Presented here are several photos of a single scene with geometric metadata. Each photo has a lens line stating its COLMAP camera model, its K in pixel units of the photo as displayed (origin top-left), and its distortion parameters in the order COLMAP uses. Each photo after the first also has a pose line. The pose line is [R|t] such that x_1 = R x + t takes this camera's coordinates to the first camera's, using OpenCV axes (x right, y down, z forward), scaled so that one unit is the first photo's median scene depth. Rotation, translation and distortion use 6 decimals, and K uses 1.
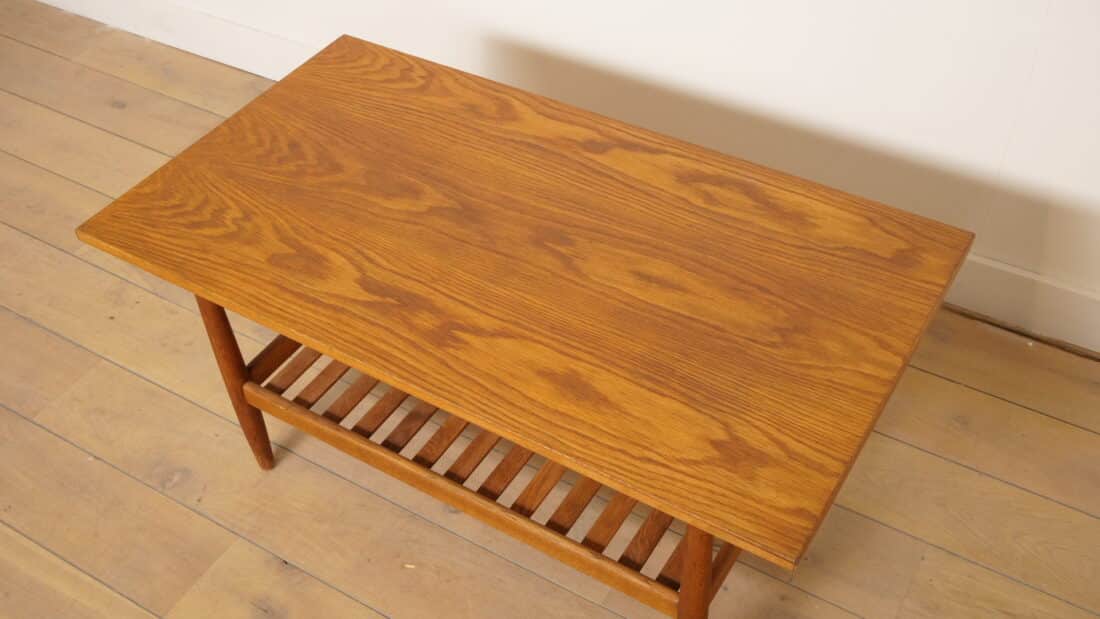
lens RADIAL K [[1137.3, 0, 550.0], [0, 1137.3, 309.5], [0, 0, 1]] dist [0.012210, 0.010140]
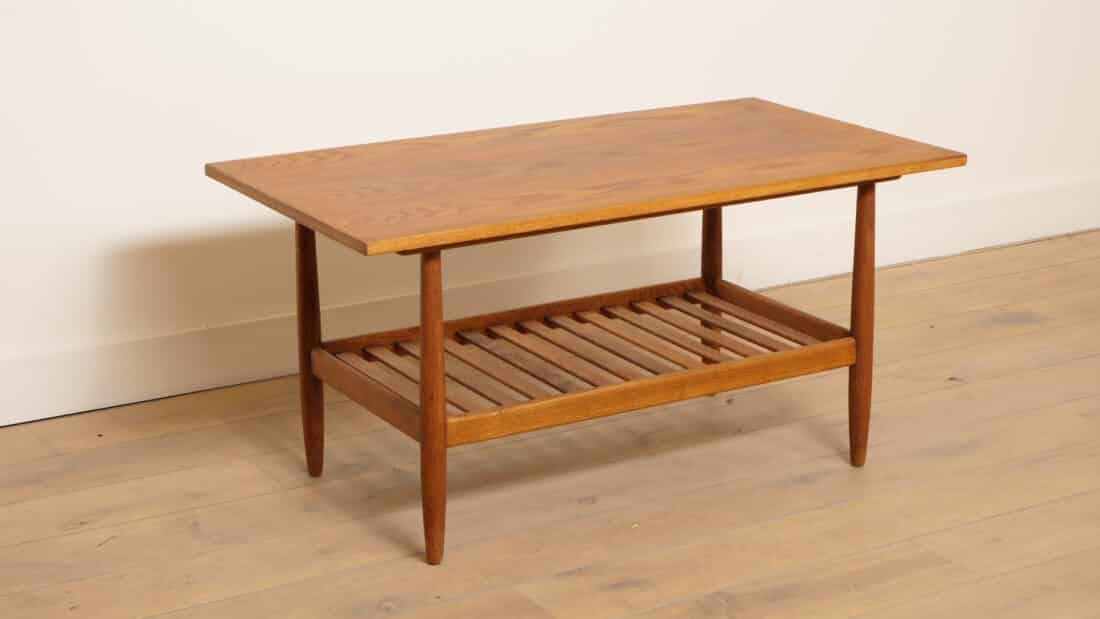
lens RADIAL K [[2154.4, 0, 550.0], [0, 2154.4, 309.5], [0, 0, 1]] dist [-0.018670, -0.084756]
pose [[0.462505, -0.212260, 0.860834, -1.740729], [0.610623, 0.780210, -0.135692, 0.289298], [-0.642829, 0.588403, 0.490462, 0.014028]]
